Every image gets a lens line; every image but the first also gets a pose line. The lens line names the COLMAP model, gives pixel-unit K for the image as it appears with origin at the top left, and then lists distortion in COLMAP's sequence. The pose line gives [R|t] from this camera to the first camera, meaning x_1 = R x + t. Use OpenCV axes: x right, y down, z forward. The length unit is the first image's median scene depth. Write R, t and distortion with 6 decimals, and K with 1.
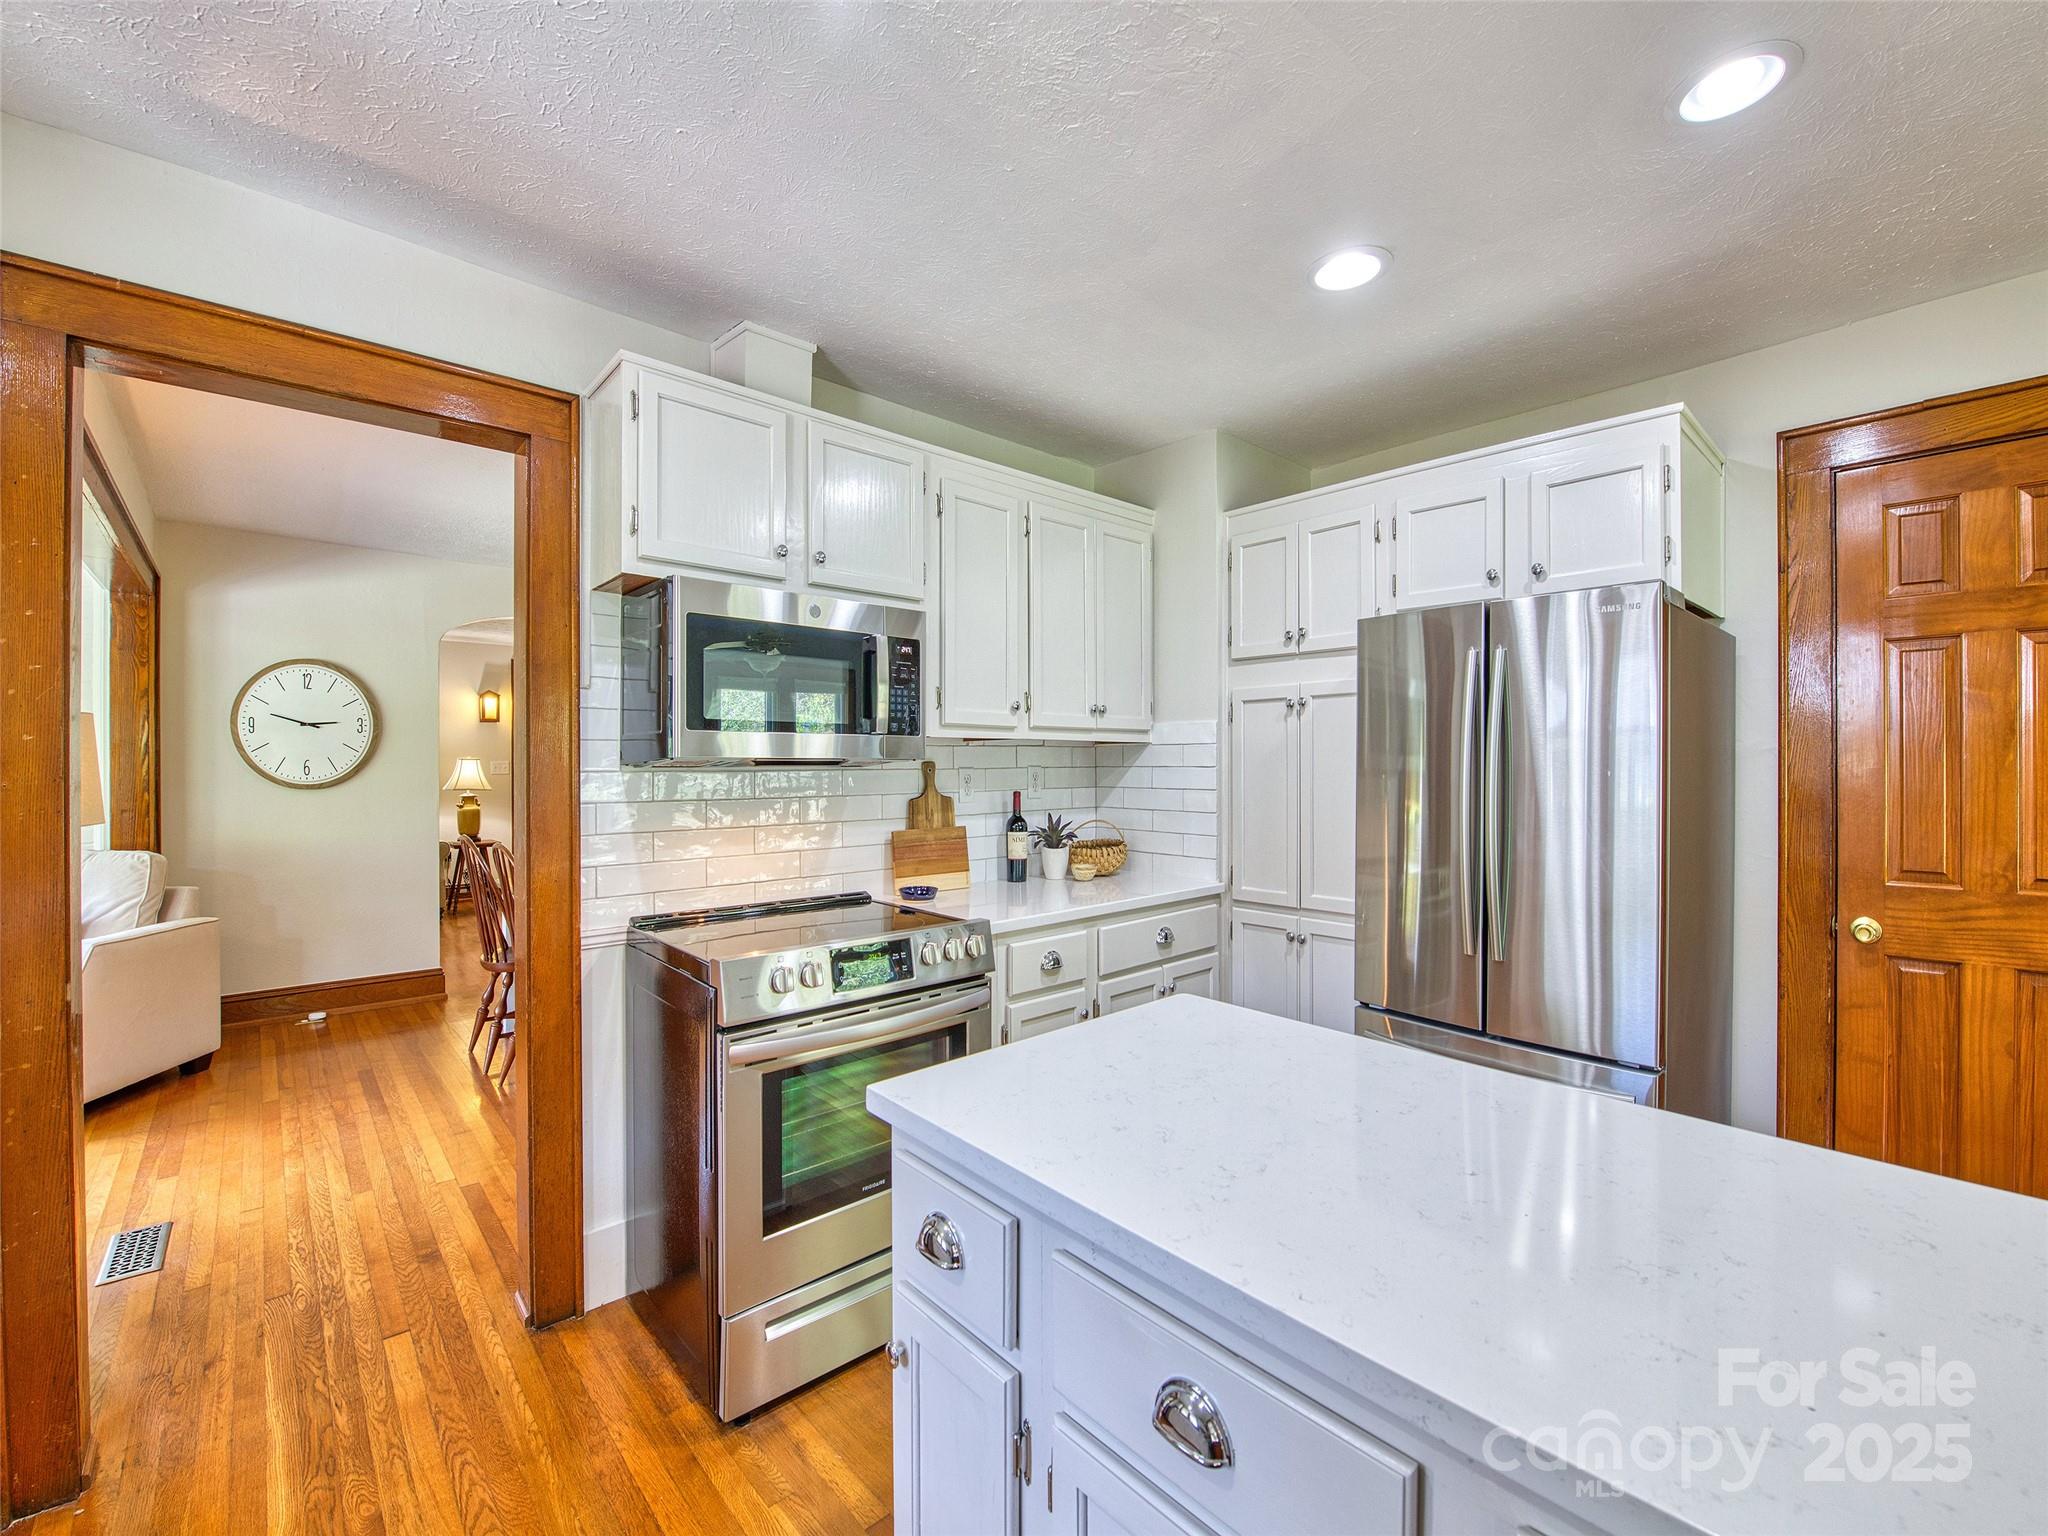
lens RADIAL K [[824.9, 0, 1022.2], [0, 824.9, 766.7], [0, 0, 1]] dist [-0.017284, -0.001821]
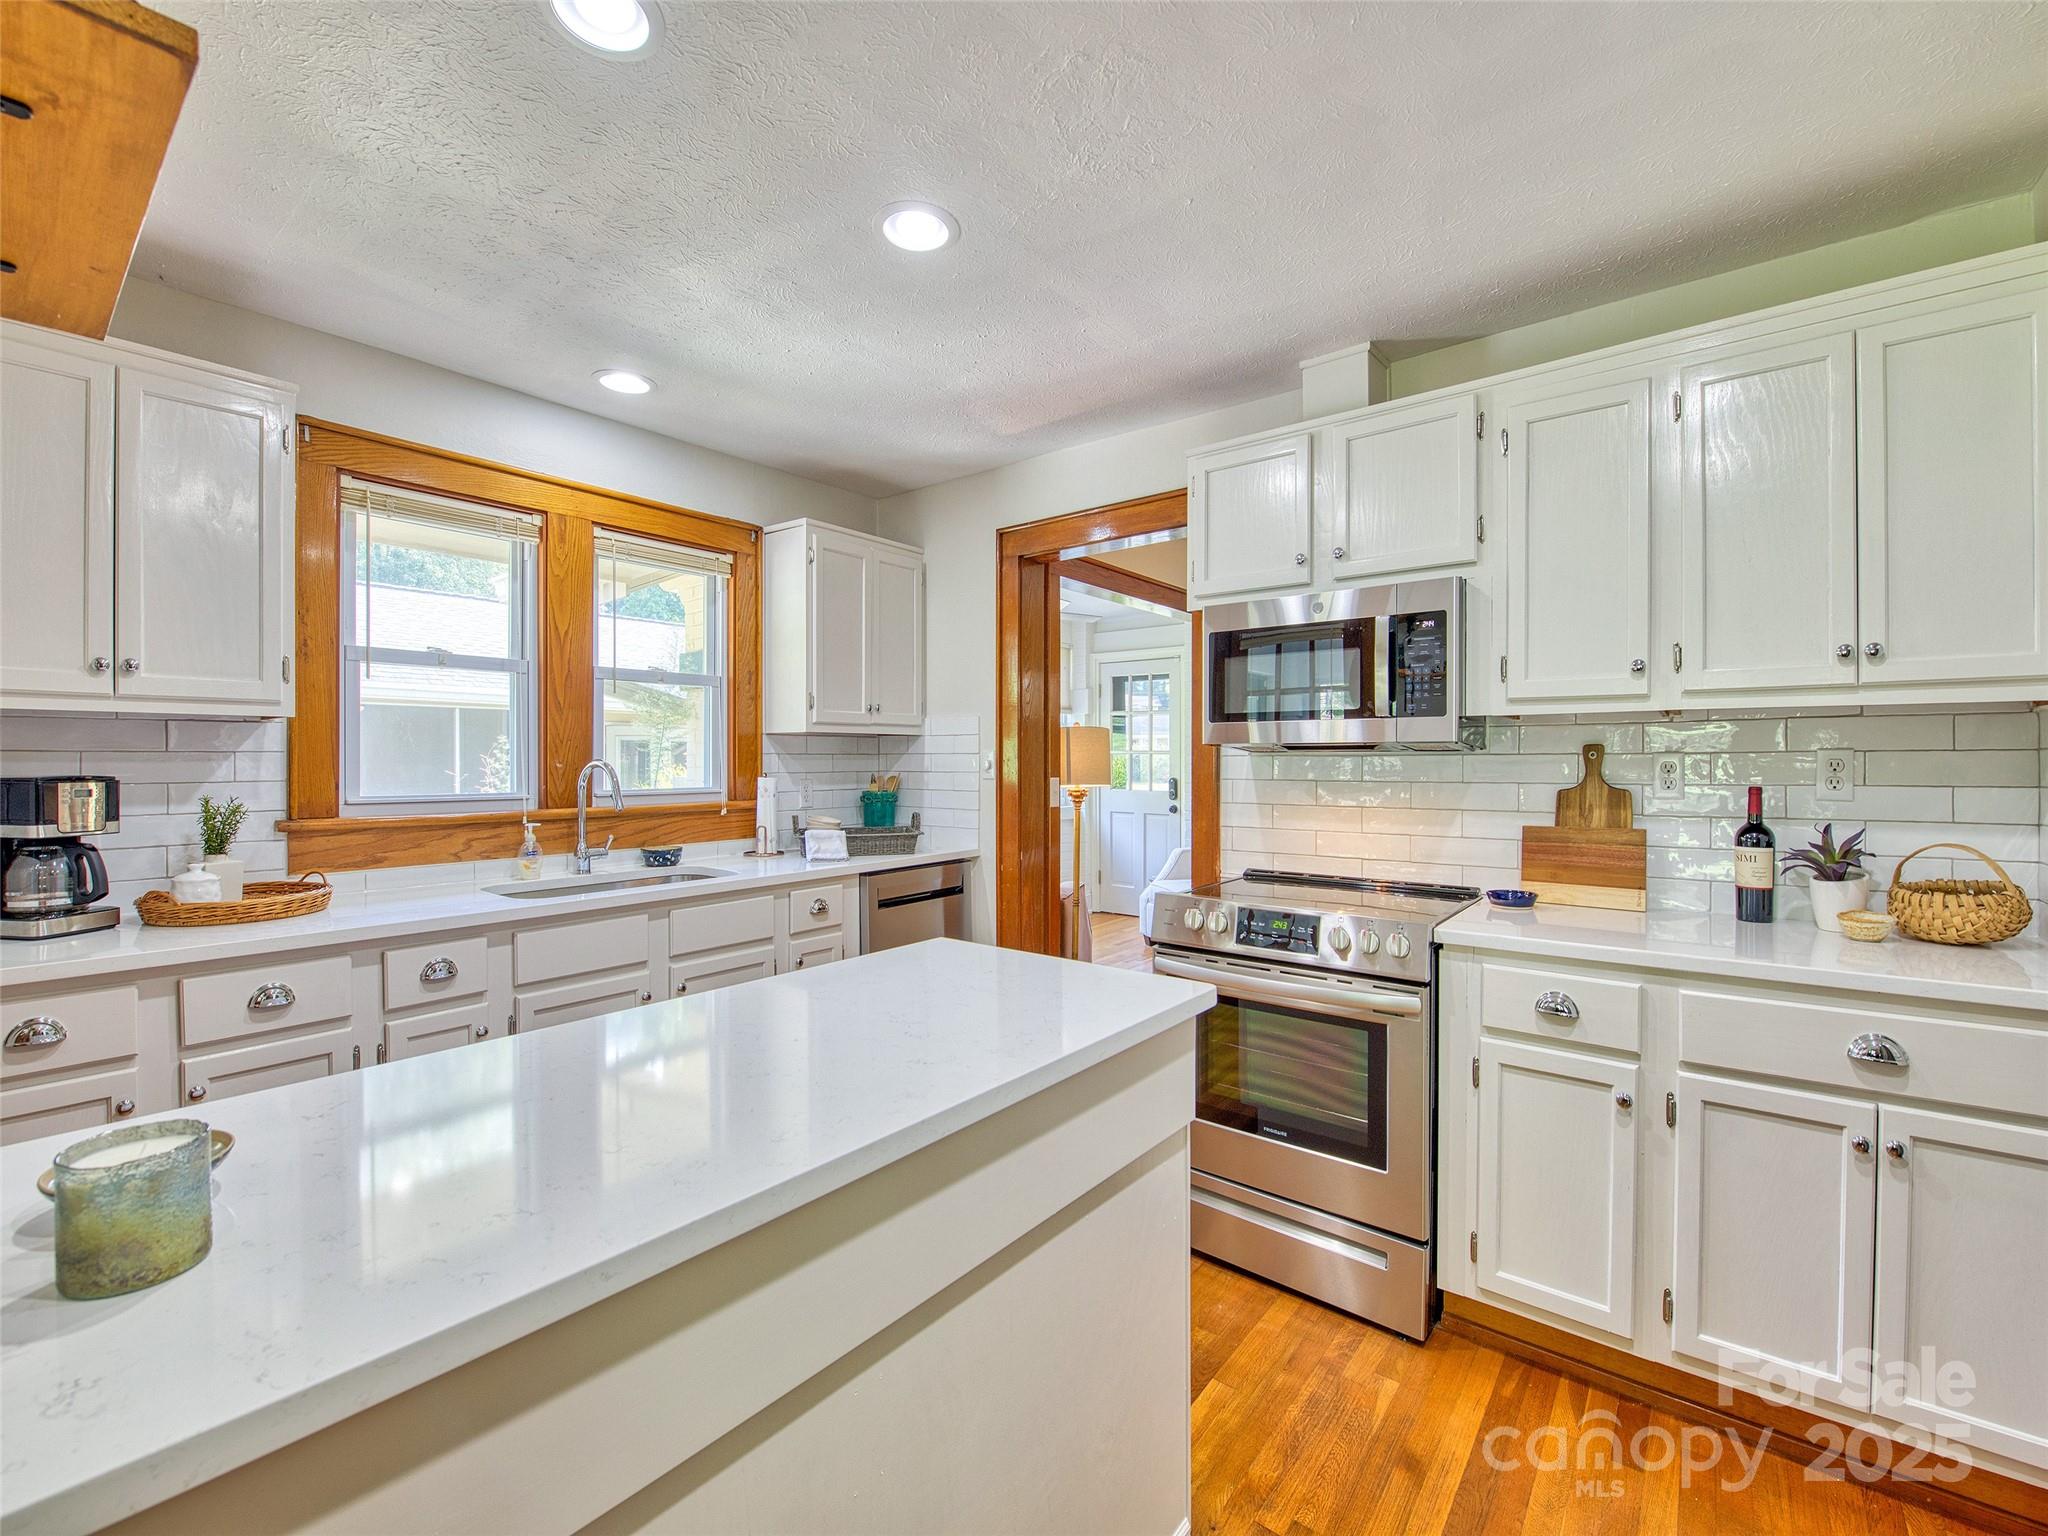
lens RADIAL K [[871.8, 0, 1025.7], [0, 871.8, 767.2], [0, 0, 1]] dist [-0.023587, 0.000323]
pose [[0.158358, 0.009724, -0.987334, 0.525736], [-0.000479, 0.999952, 0.009771, 0.006868], [0.987382, -0.001075, 0.158355, 0.279438]]
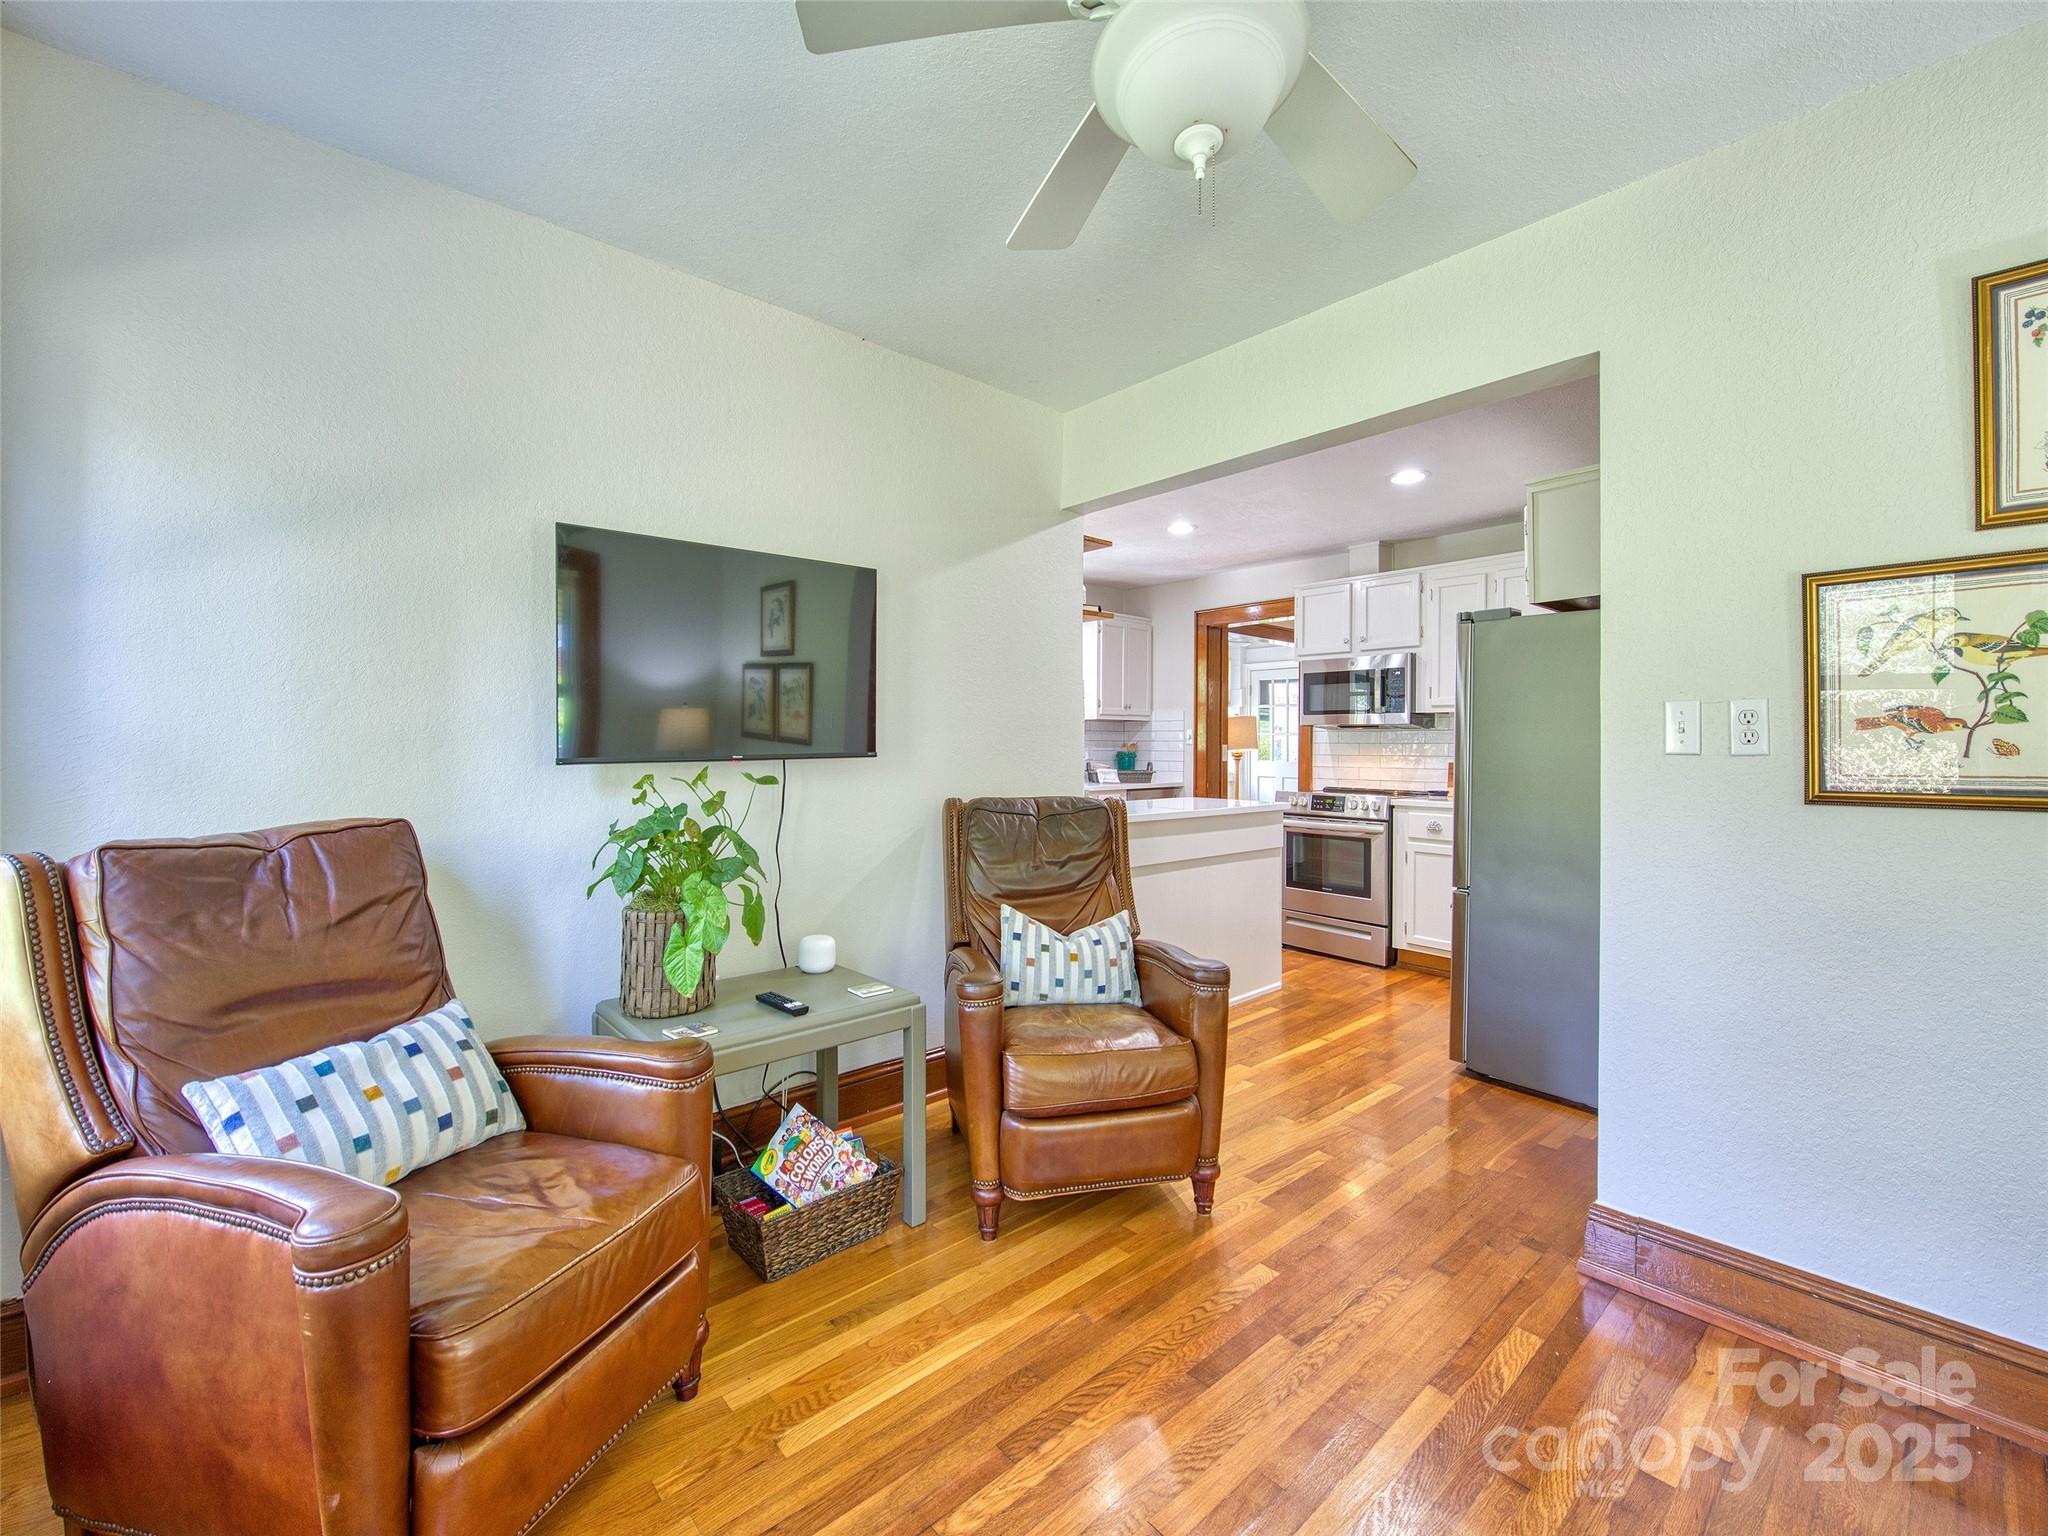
lens RADIAL K [[871.8, 0, 1016.3], [0, 871.8, 741.4], [0, 0, 1]] dist [-0.023587, 0.000323]
pose [[-0.017213, -0.004944, -0.999840, 1.496259], [-0.007695, 0.999959, -0.004812, 0.038244], [0.999822, 0.007611, -0.017250, 0.033337]]
